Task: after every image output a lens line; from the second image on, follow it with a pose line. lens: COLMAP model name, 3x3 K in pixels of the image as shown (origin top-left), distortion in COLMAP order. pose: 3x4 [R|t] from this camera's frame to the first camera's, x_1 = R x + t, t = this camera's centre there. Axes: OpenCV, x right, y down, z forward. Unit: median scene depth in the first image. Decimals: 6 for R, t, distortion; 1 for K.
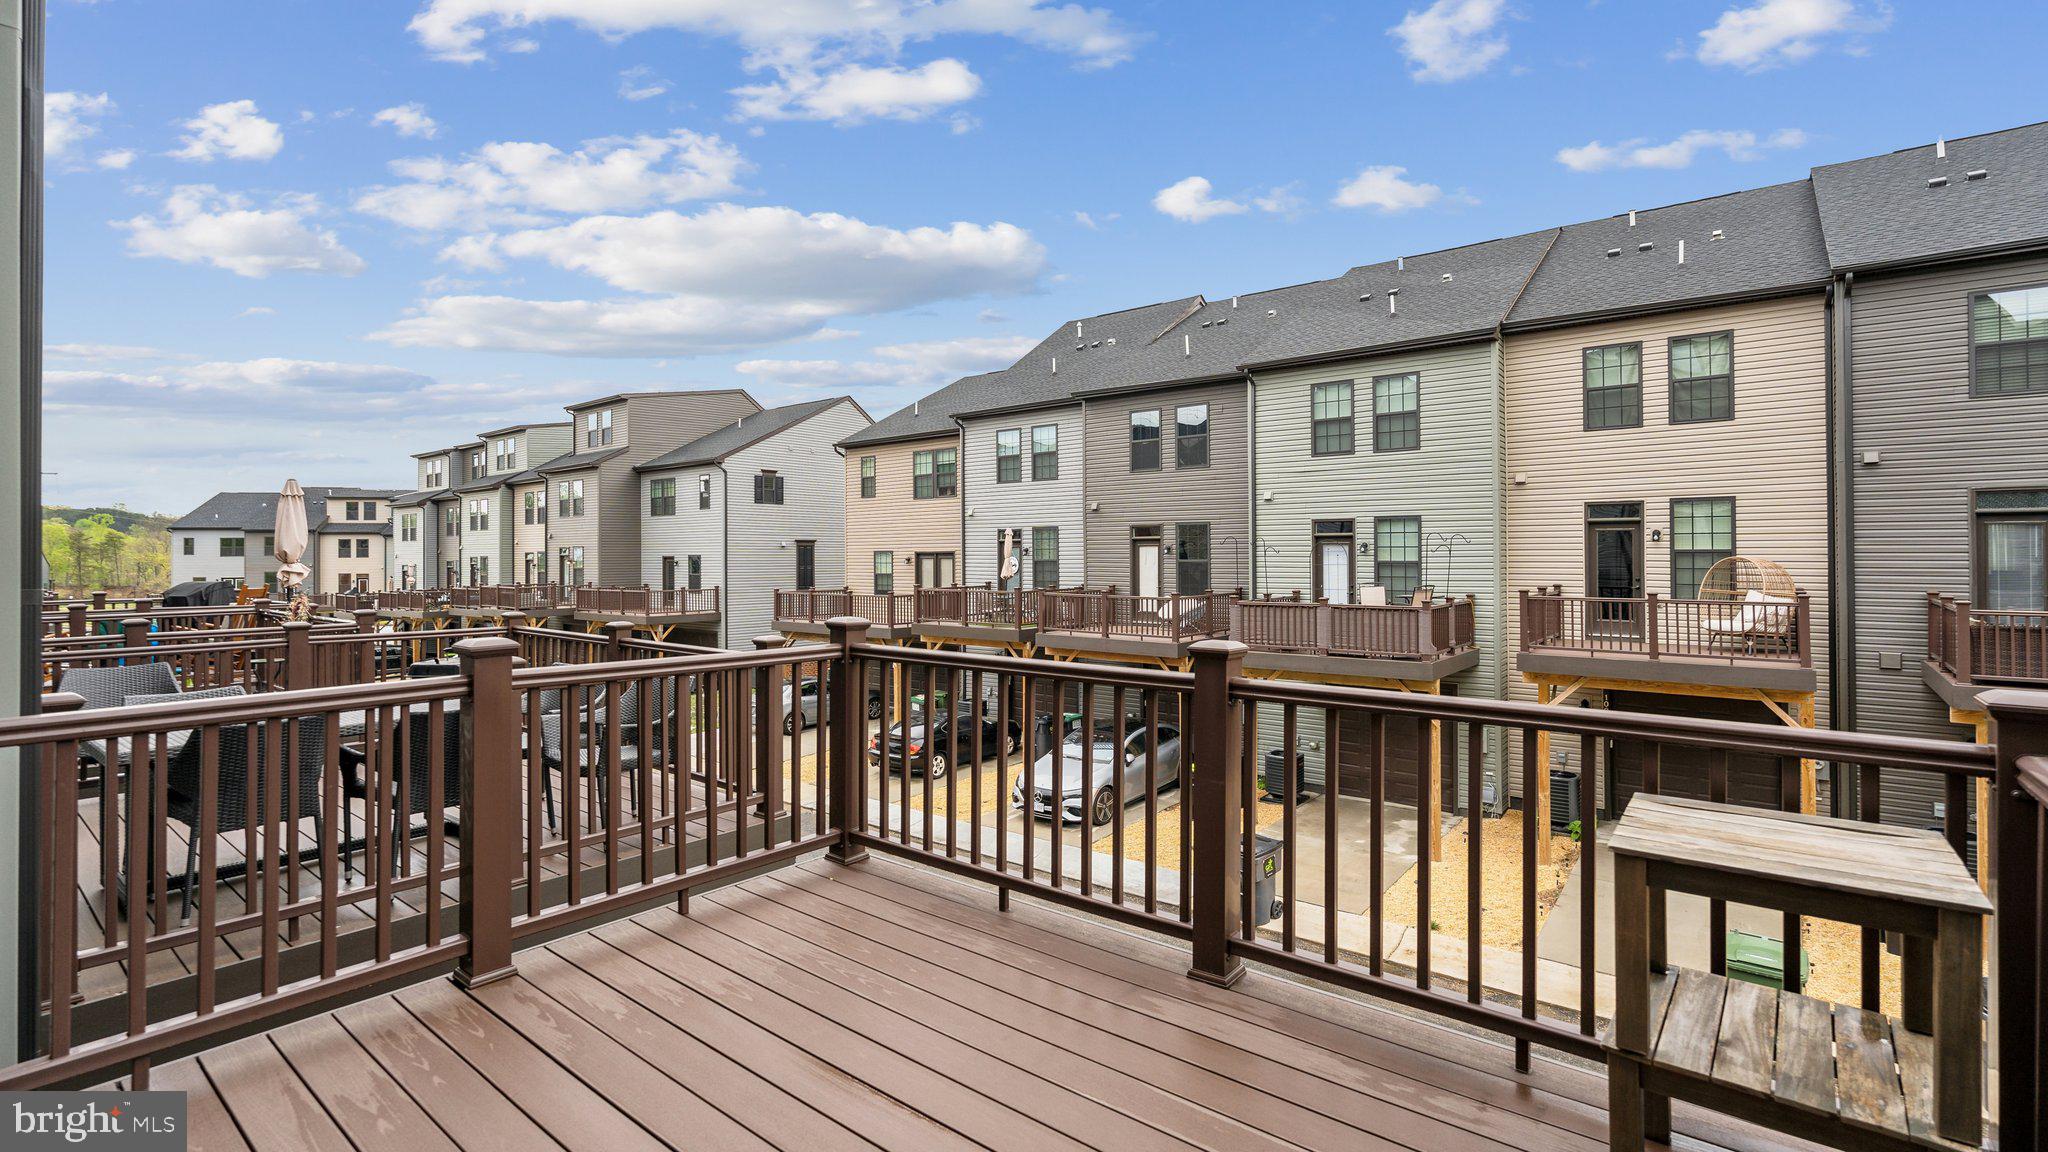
lens RADIAL K [[907.9, 0, 1038.2], [0, 907.9, 559.7], [0, 0, 1]] dist [-0.003611, 0.001141]
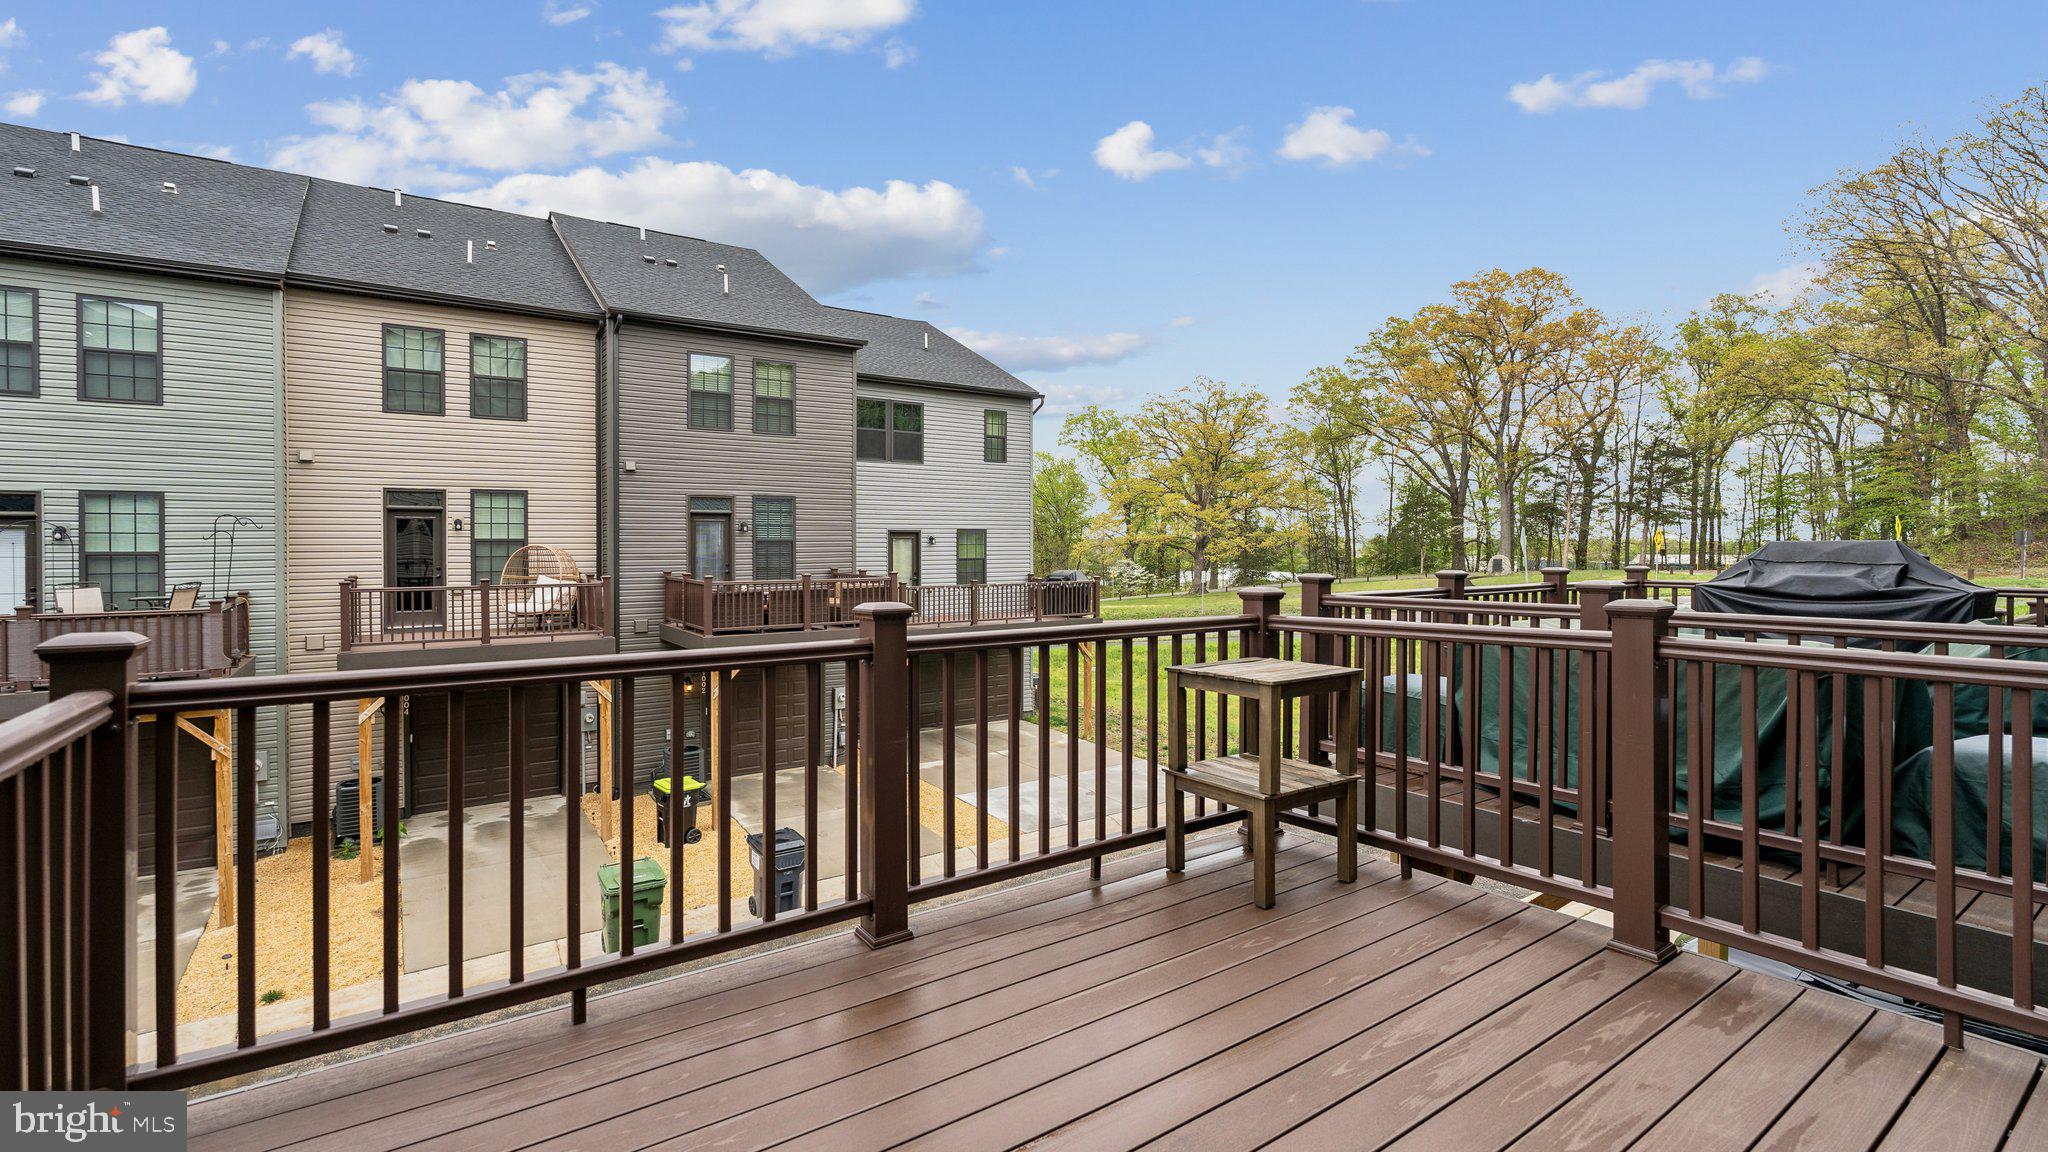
lens RADIAL K [[907.9, 0, 1035.2], [0, 907.9, 562.6], [0, 0, 1]] dist [-0.003611, 0.001141]
pose [[0.287839, -0.017911, 0.957511, -0.109140], [0.008277, 0.999834, 0.016214, 0.004887], [-0.957643, 0.003258, 0.287940, 0.085360]]
